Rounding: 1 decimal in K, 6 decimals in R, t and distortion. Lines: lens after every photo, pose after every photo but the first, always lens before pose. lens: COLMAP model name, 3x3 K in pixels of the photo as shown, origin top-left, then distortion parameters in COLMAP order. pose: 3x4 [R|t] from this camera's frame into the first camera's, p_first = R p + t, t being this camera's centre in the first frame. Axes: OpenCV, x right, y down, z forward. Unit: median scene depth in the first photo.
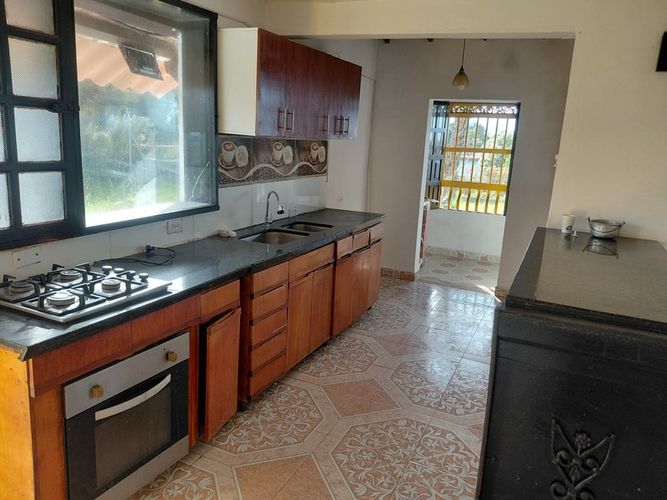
lens RADIAL K [[500.4, 0, 333.5], [0, 500.4, 250.0], [0, 0, 1]] dist [0.003633, -0.007252]
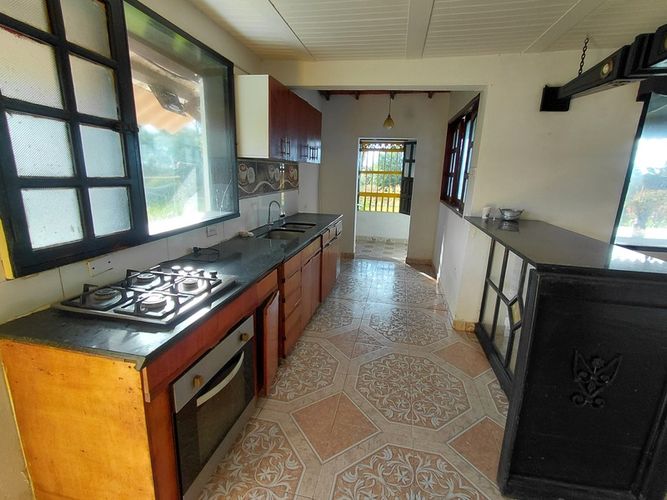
lens RADIAL K [[310.5, 0, 336.5], [0, 310.5, 247.6], [0, 0, 1]] dist [-0.005293, 0.000372]
pose [[0.973330, -0.074945, 0.216824, -0.212845], [0.069837, 0.997072, 0.031135, -0.008163], [-0.218523, -0.015163, 0.975714, 0.190595]]
